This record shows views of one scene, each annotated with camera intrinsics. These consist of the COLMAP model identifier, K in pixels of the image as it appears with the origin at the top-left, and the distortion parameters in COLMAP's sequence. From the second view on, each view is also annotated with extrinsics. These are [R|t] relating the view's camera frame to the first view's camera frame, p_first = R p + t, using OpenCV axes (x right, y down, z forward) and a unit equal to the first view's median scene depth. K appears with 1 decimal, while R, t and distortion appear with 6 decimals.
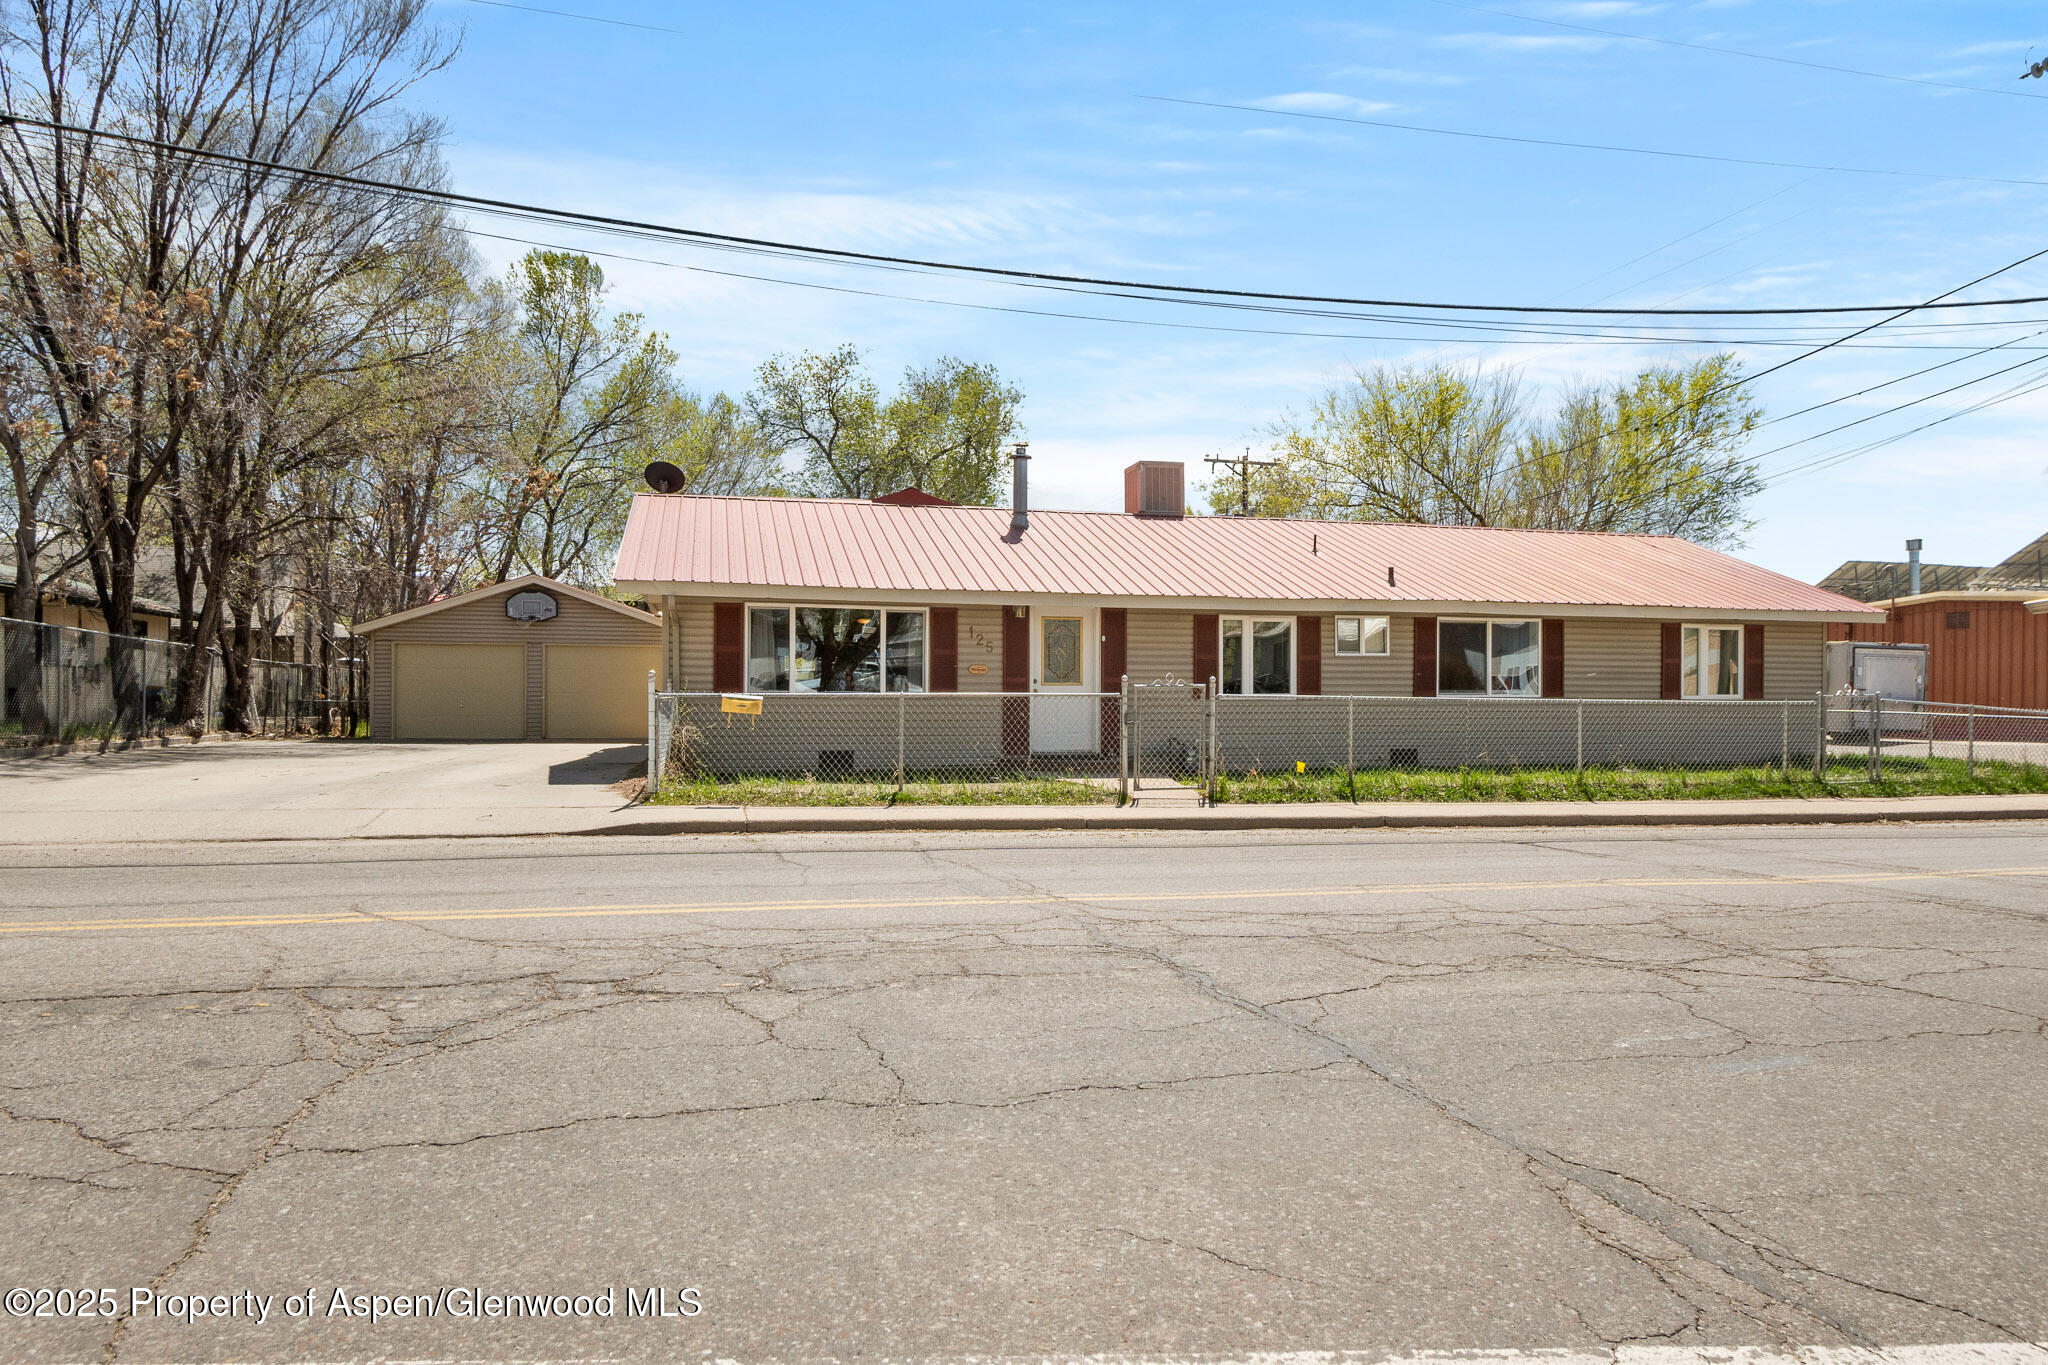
lens RADIAL K [[1236.9, 0, 1023.9], [0, 1236.9, 685.2], [0, 0, 1]] dist [-0.003701, 0.000827]
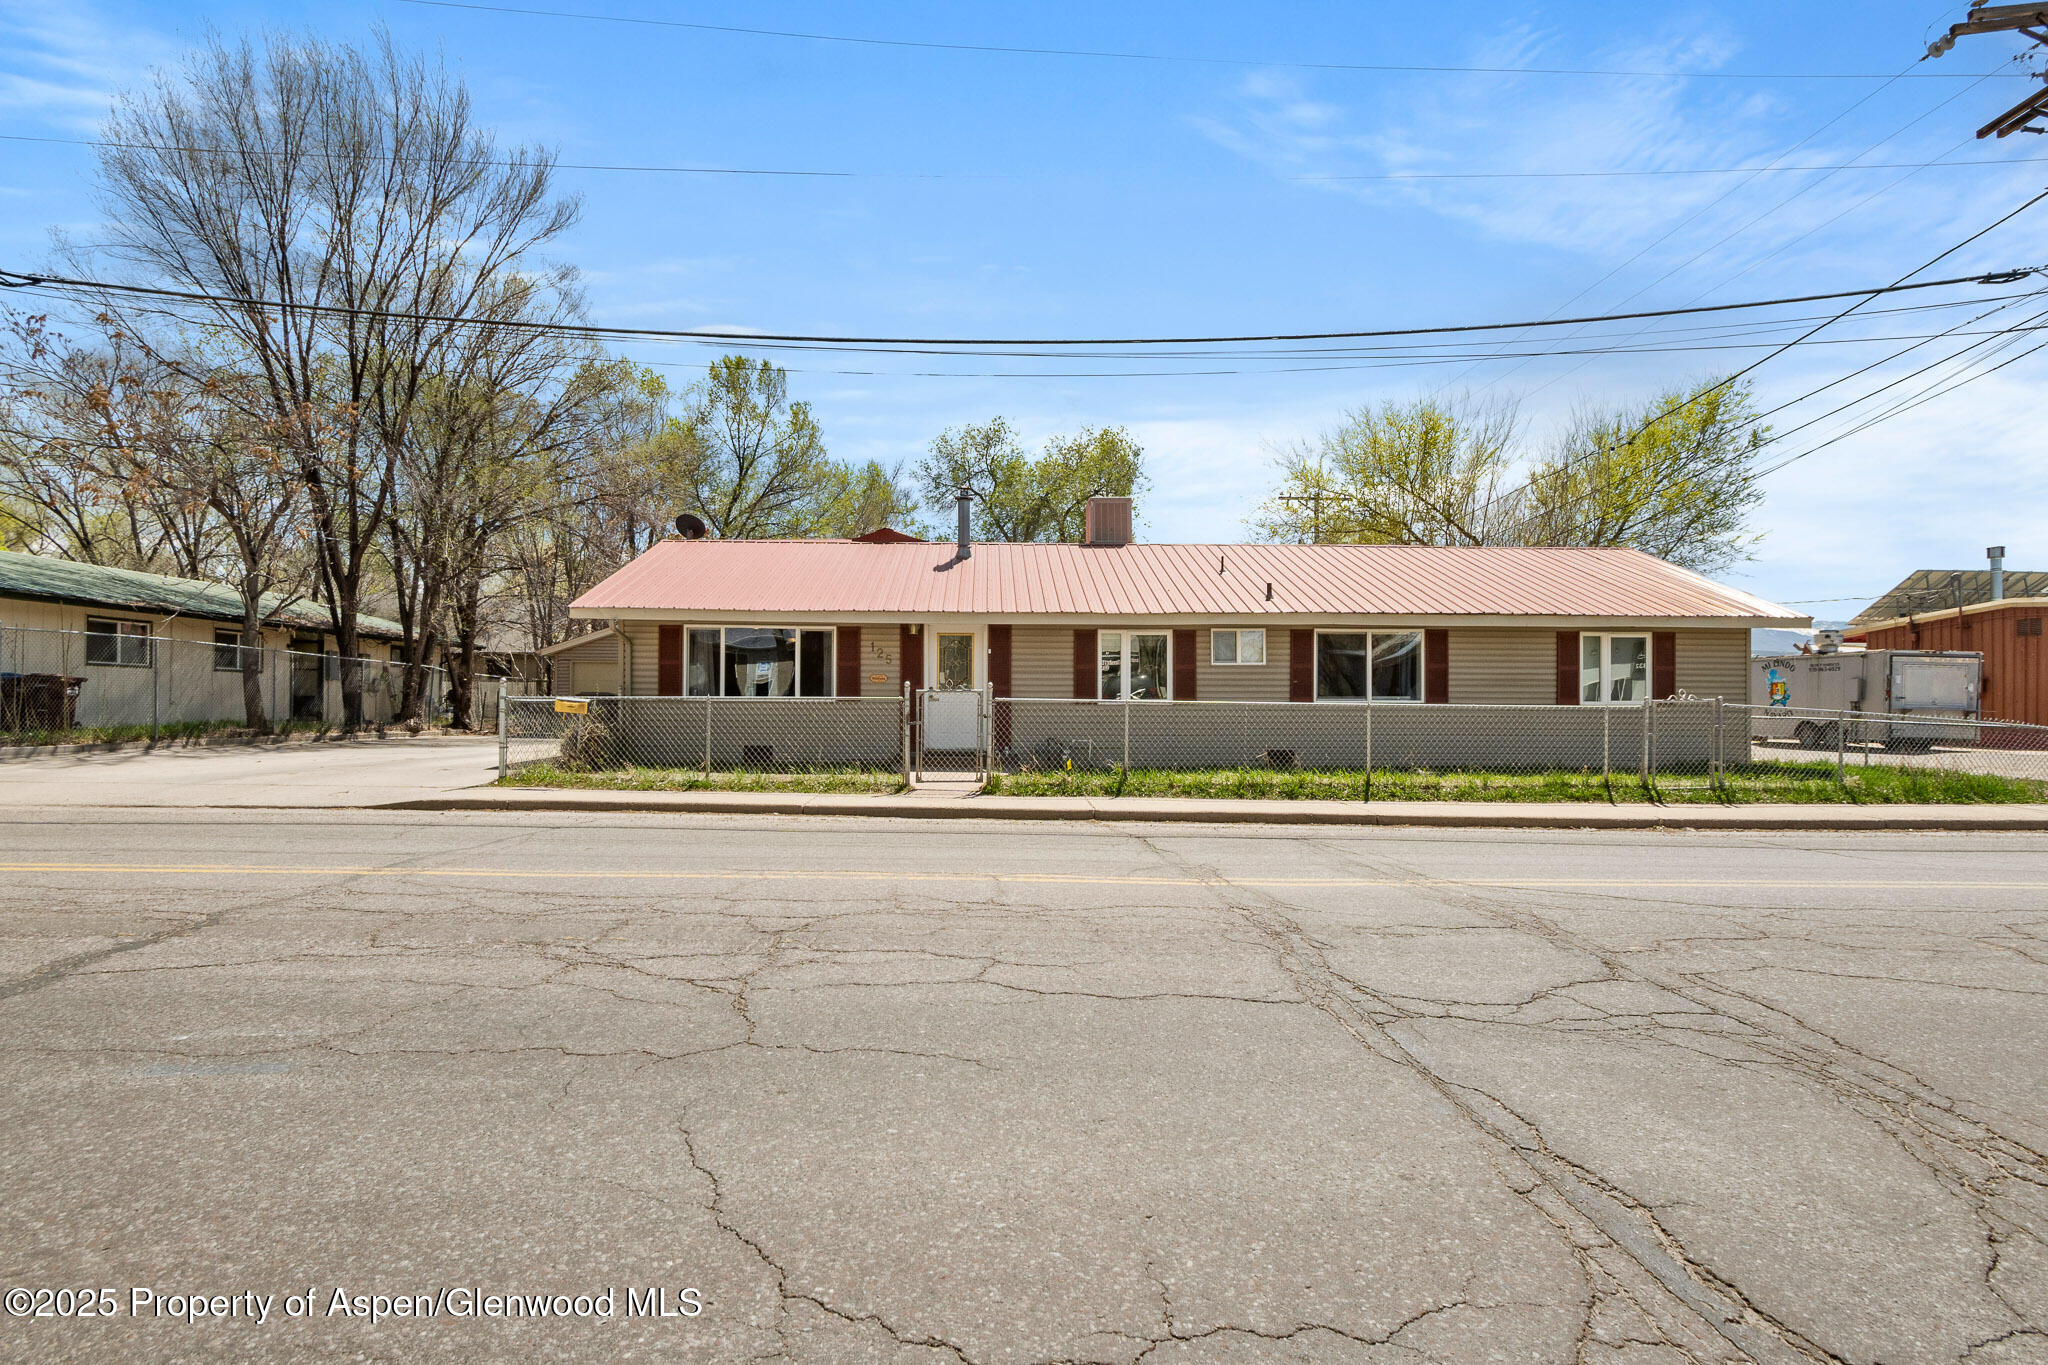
lens RADIAL K [[1015.4, 0, 1024.2], [0, 1015.4, 679.8], [0, 0, 1]] dist [-0.000965, -0.002337]
pose [[0.975725, -0.003998, -0.218963, 0.282828], [0.000305, 0.999857, -0.016899, 0.004587], [0.219000, 0.016422, 0.975587, 0.077115]]
